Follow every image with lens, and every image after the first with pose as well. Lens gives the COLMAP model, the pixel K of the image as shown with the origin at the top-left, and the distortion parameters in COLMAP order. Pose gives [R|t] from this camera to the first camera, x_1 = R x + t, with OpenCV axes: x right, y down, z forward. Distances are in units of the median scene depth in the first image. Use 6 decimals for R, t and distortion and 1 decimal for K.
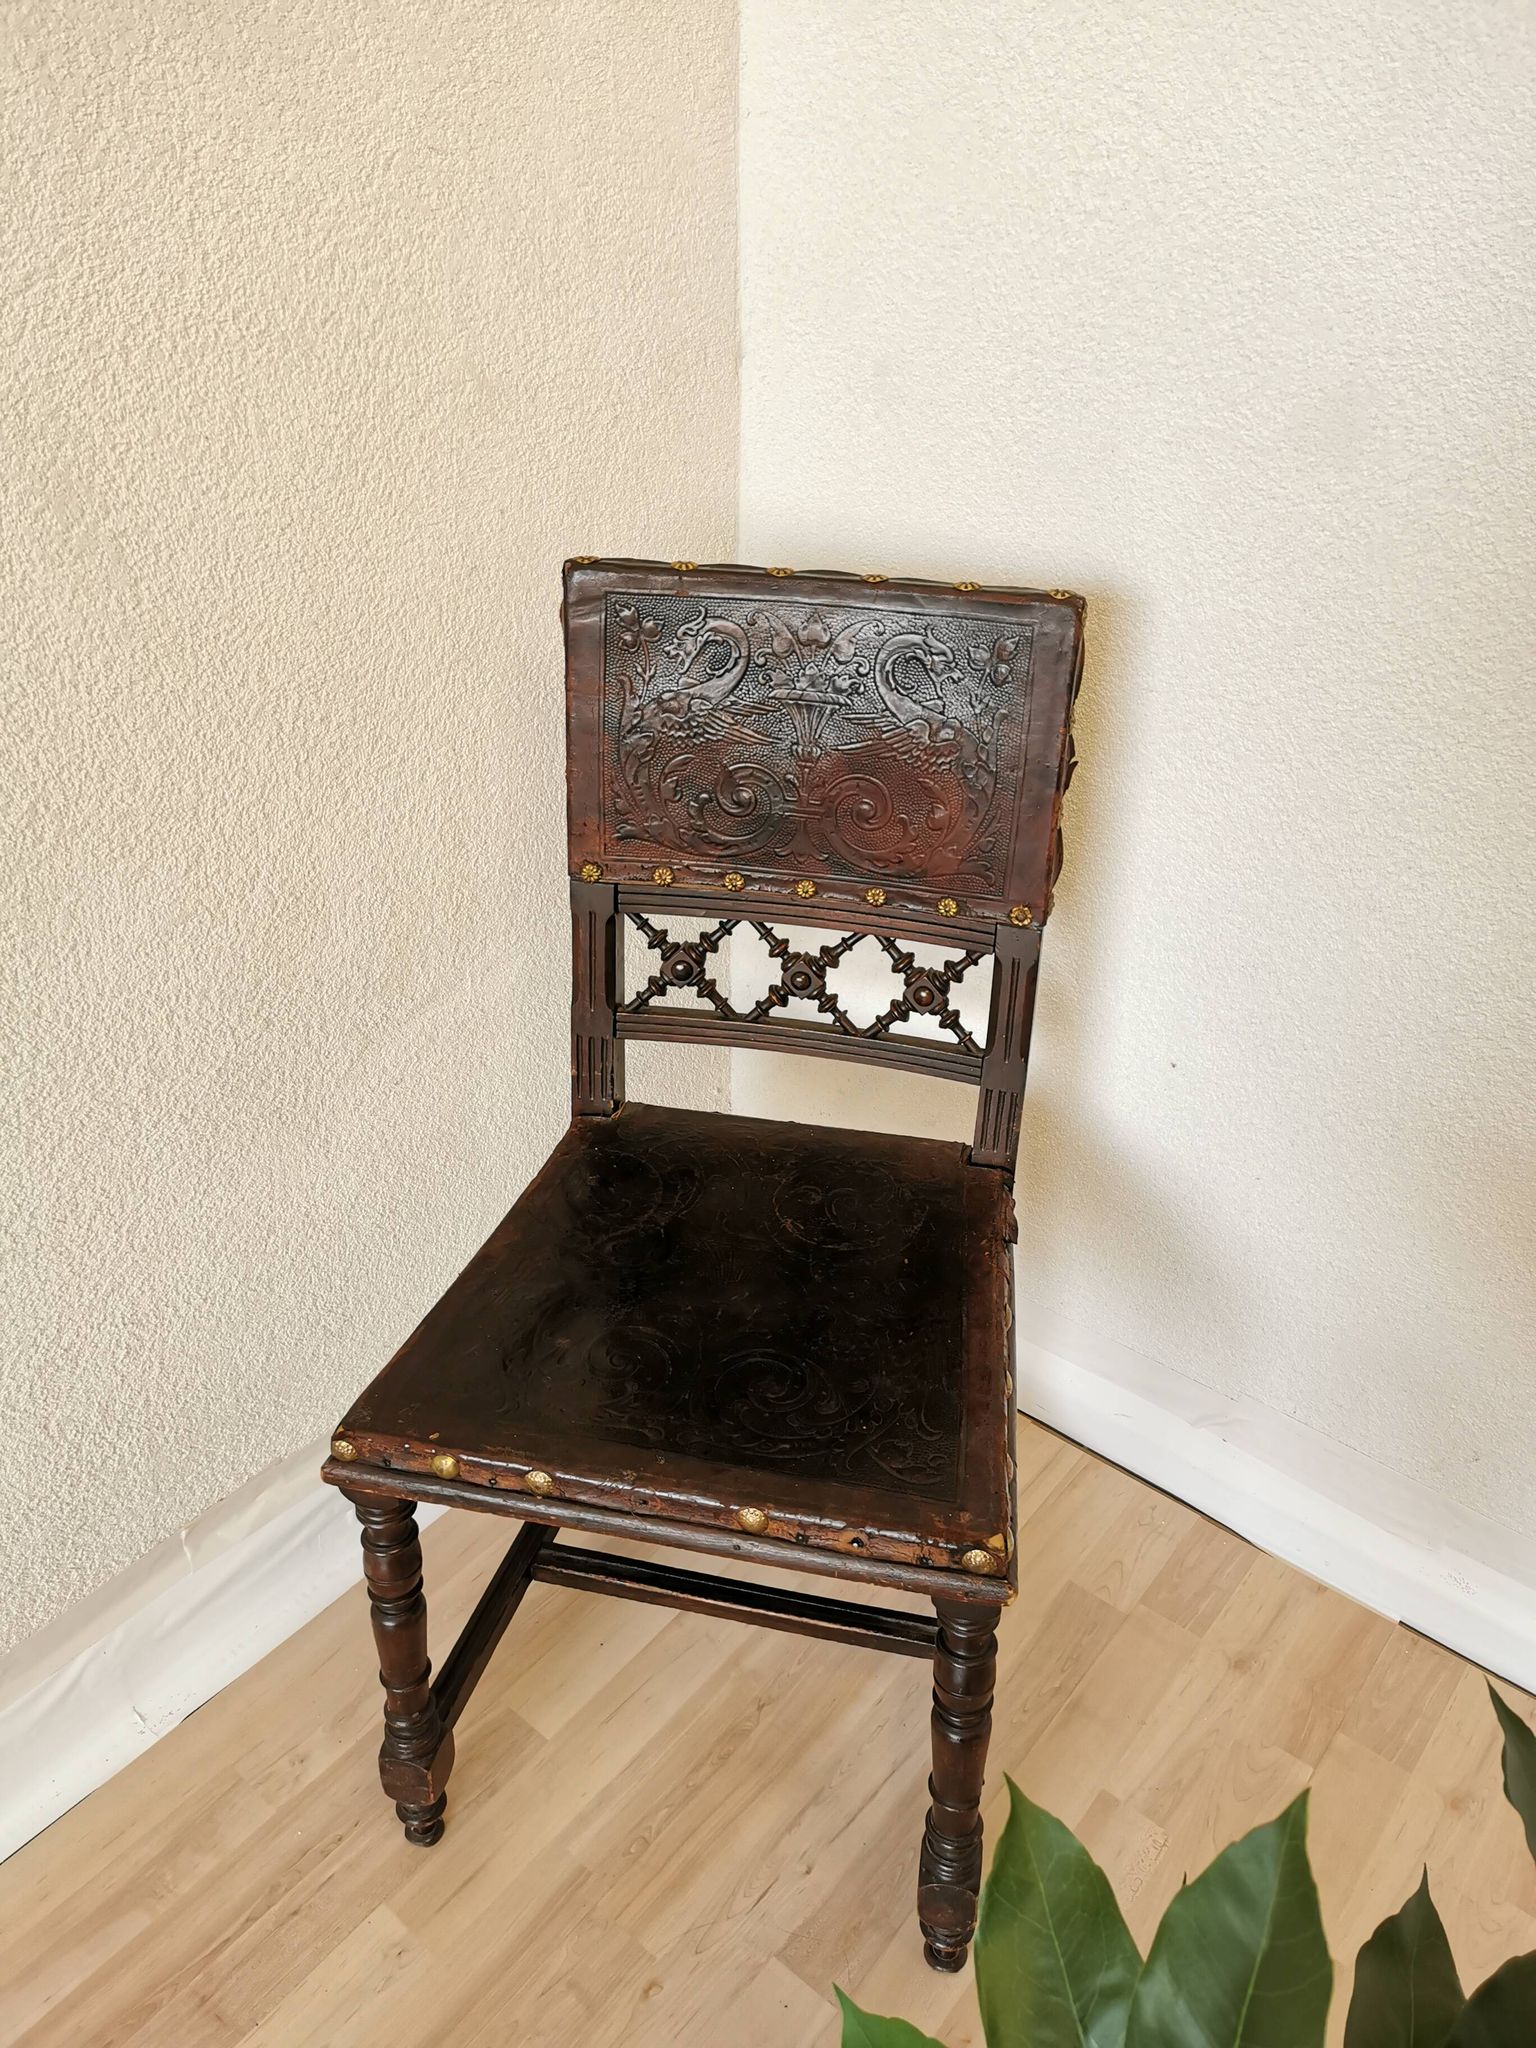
lens RADIAL K [[1576.3, 0, 768.0], [0, 1576.3, 1024.0], [0, 0, 1]] dist [0.075302, -0.079814]
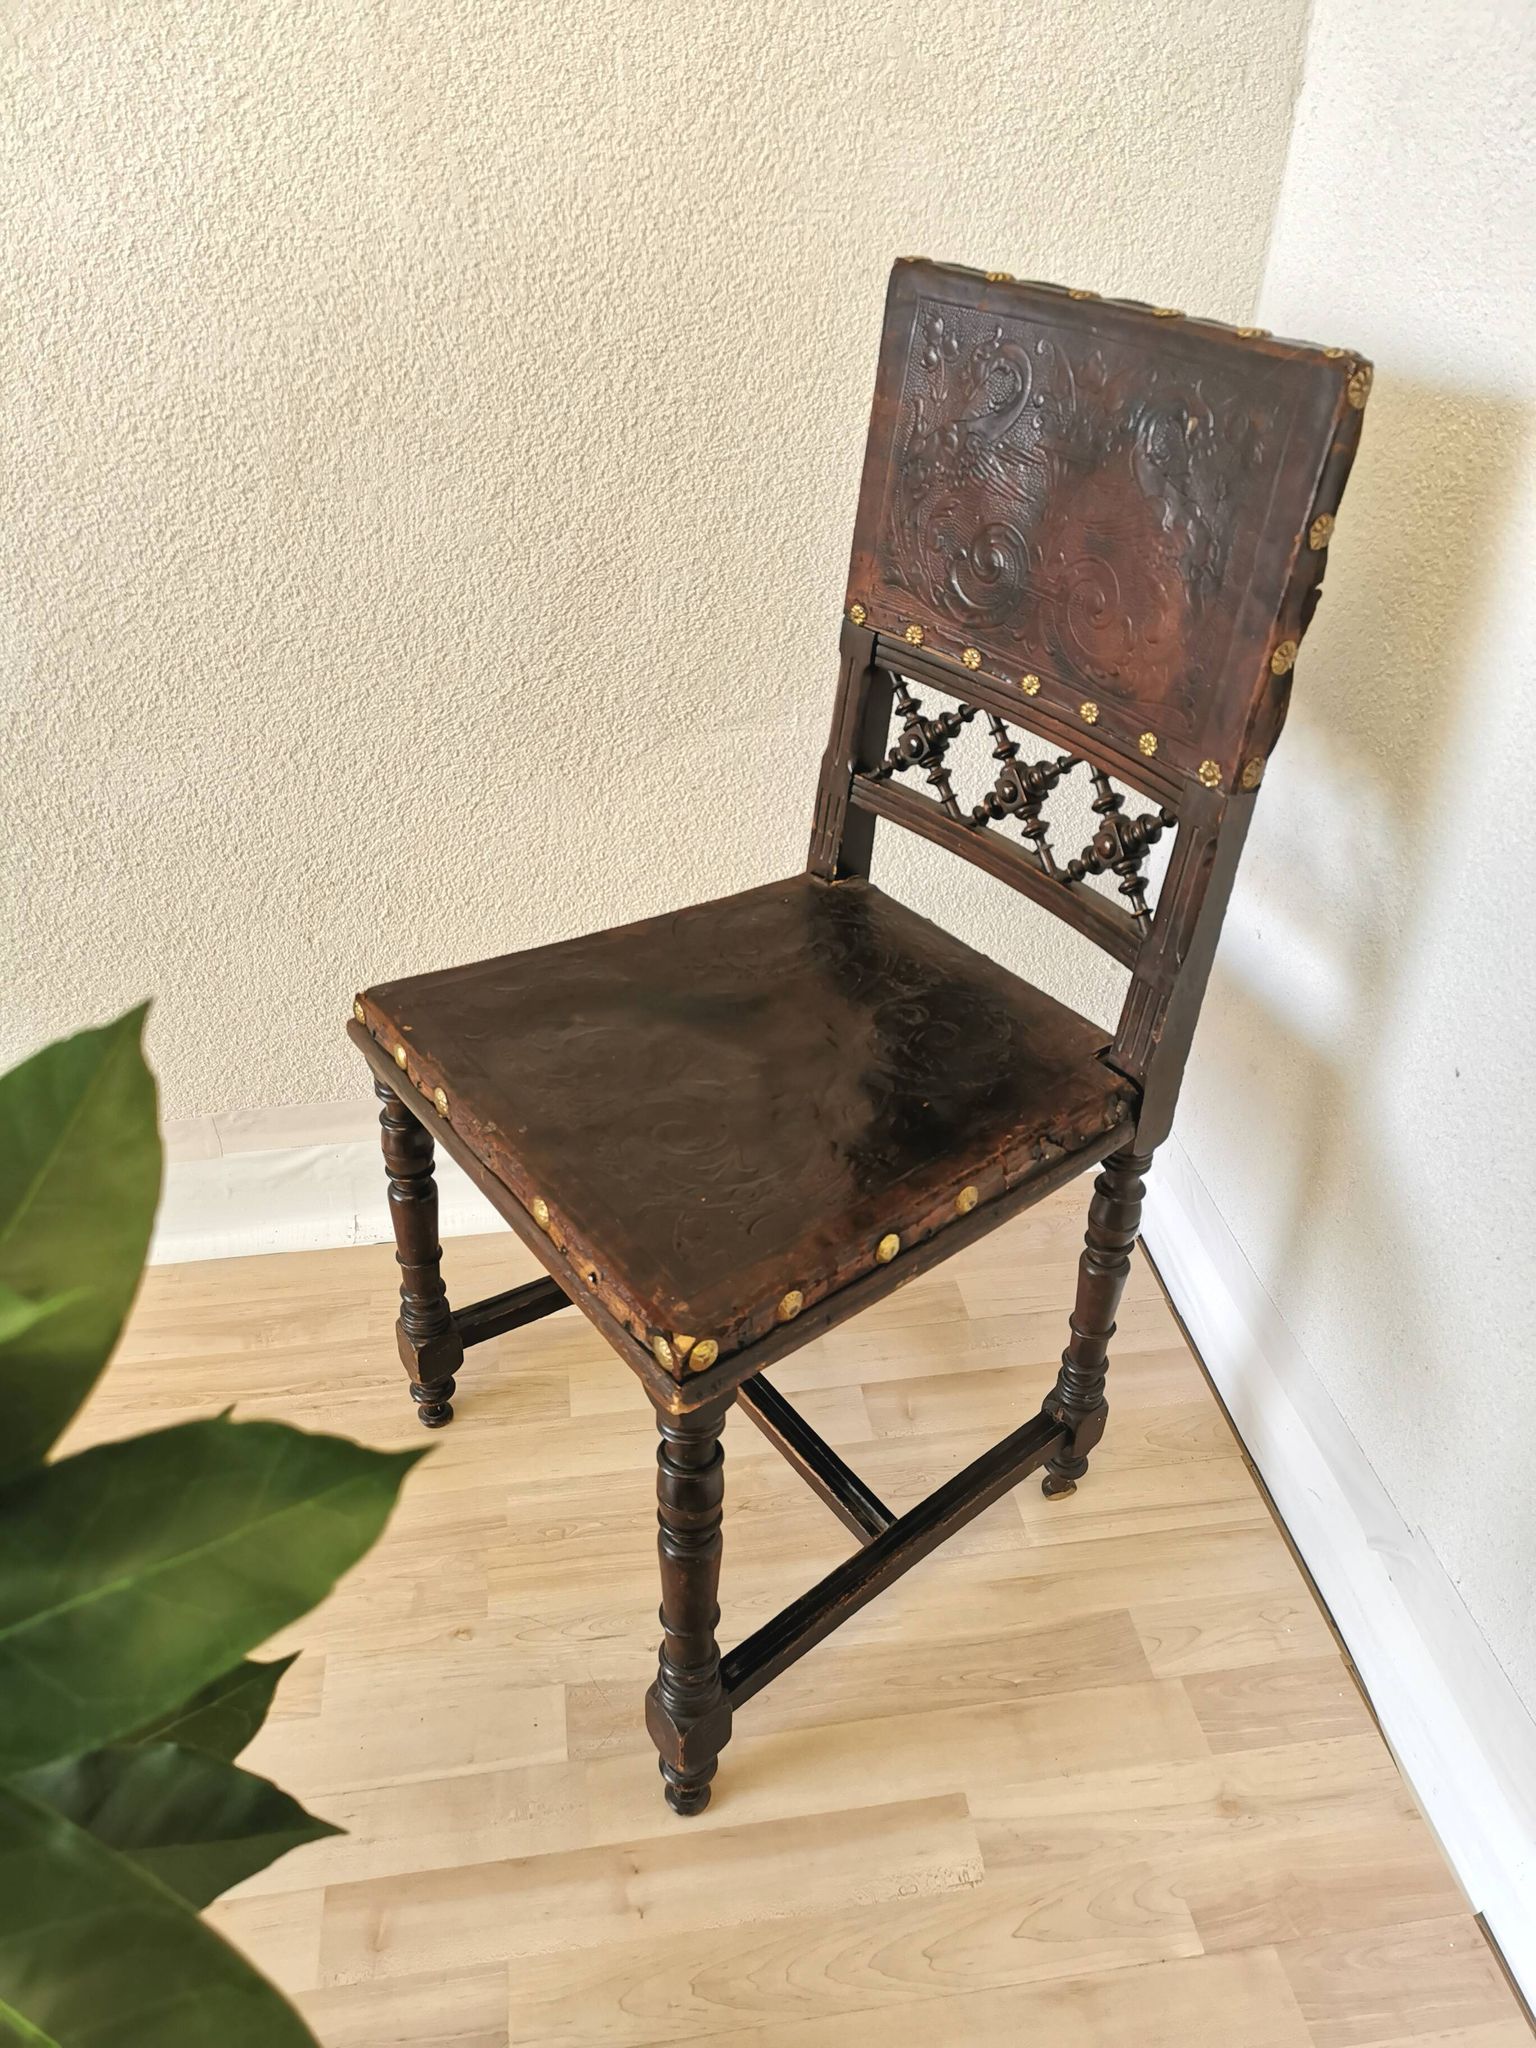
lens RADIAL K [[1576.3, 0, 768.0], [0, 1576.3, 1024.0], [0, 0, 1]] dist [0.075302, -0.079814]
pose [[0.740038, 0.377166, -0.556856, 0.495362], [-0.352845, 0.922591, 0.155967, 0.001950], [0.572576, 0.081062, 0.815834, 0.227604]]
